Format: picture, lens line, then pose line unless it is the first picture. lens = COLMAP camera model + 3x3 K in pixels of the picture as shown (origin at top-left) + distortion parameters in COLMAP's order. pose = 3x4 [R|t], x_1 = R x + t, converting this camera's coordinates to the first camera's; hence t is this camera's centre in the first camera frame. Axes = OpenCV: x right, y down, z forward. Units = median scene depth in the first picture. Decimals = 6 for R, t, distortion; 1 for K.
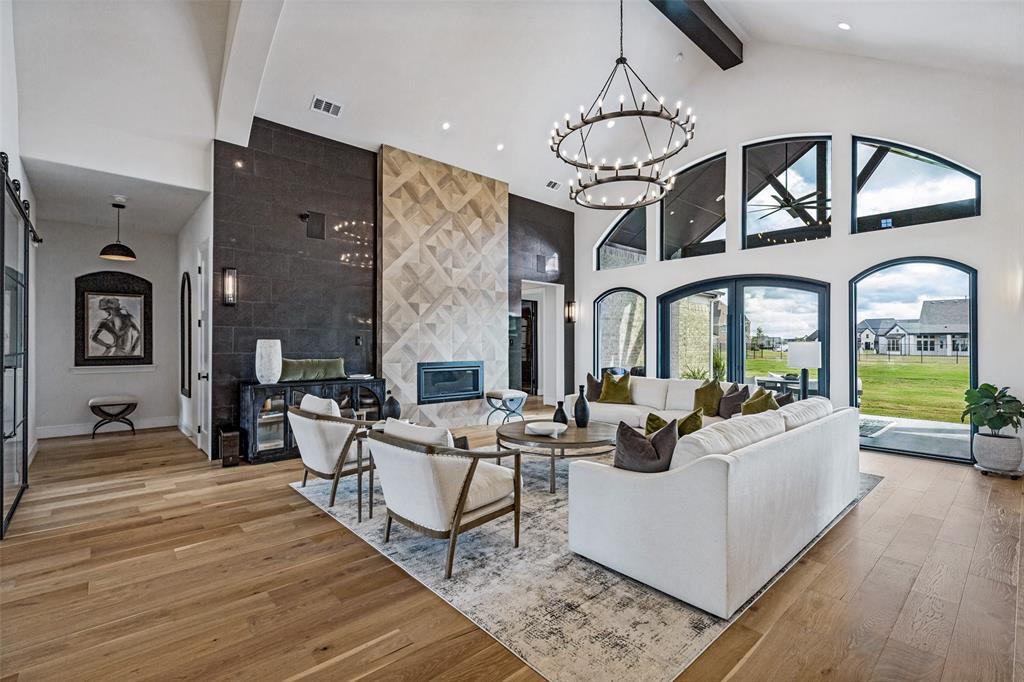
lens RADIAL K [[462.6, 0, 512.2], [0, 462.6, 345.3], [0, 0, 1]] dist [0.001949, -0.000574]
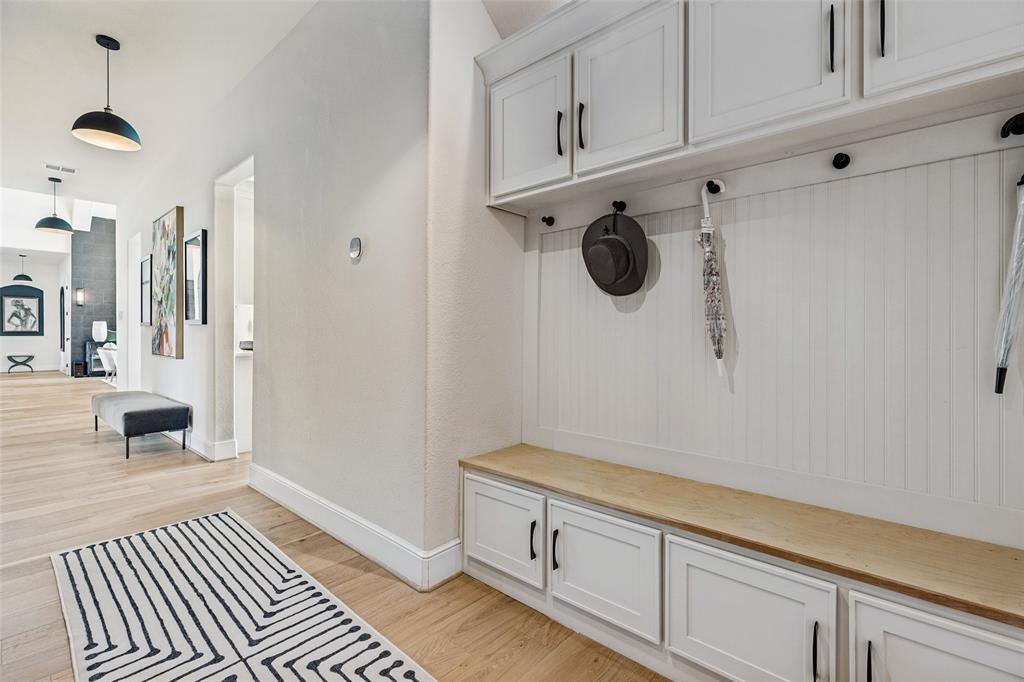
lens RADIAL K [[462.6, 0, 512.5], [0, 462.6, 333.8], [0, 0, 1]] dist [0.001949, -0.000574]
pose [[0.994294, -0.001916, 0.106661, 0.905895], [0.001713, 0.999997, 0.001991, 0.035001], [-0.106665, -0.001797, 0.994293, -1.059588]]
